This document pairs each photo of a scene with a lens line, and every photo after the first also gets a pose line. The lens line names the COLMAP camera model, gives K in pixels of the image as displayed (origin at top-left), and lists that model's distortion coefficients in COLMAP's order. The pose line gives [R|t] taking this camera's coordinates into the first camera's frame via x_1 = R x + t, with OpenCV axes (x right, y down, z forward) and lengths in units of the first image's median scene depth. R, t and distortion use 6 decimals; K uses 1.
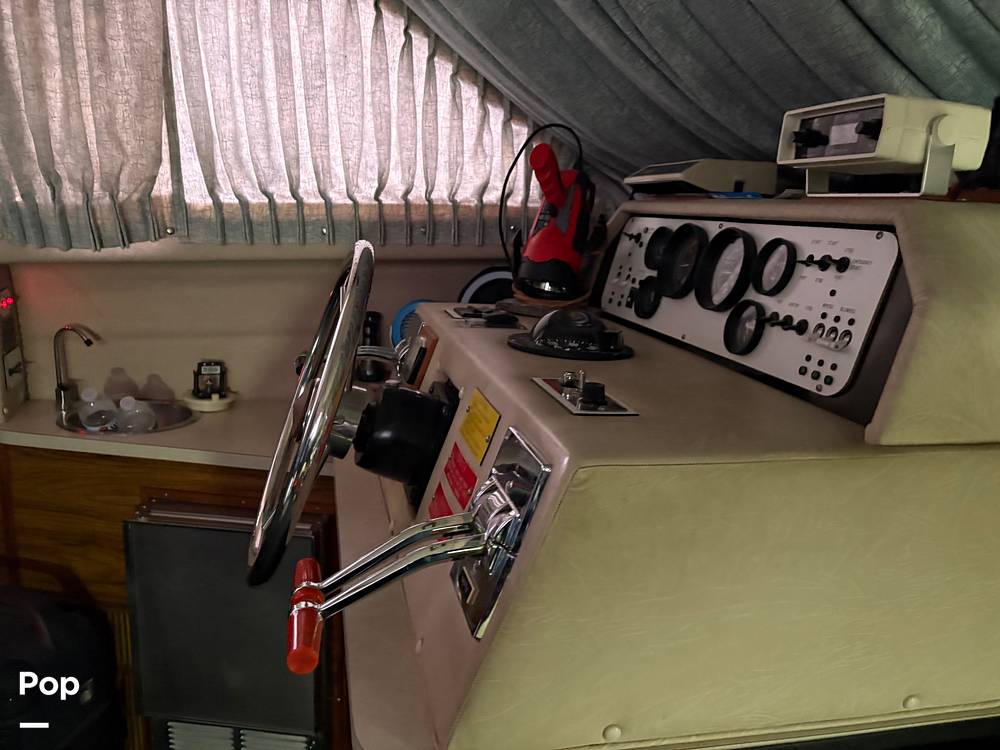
lens RADIAL K [[760.7, 0, 502.4], [0, 760.7, 398.3], [0, 0, 1]] dist [-0.001899, -0.005384]
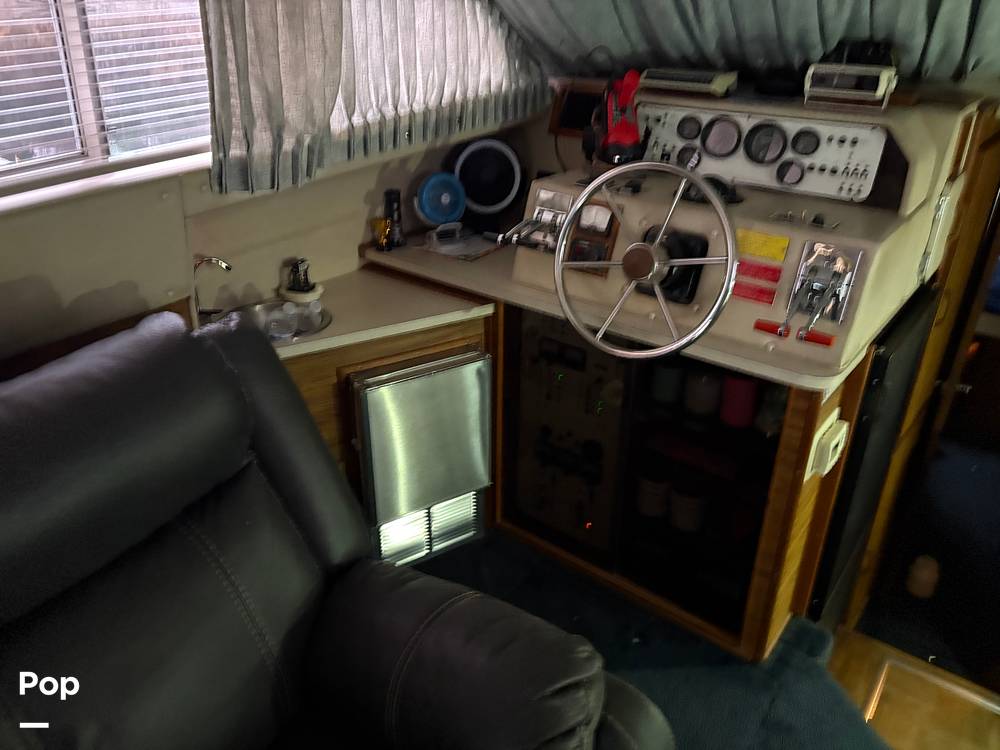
lens RADIAL K [[747.9, 0, 499.5], [0, 747.9, 386.4], [0, 0, 1]] dist [0.047115, -0.046790]
pose [[0.776719, -0.332827, 0.534729, -1.882453], [0.179998, 0.930869, 0.317937, -0.406853], [-0.603580, -0.150697, 0.782931, -0.281782]]
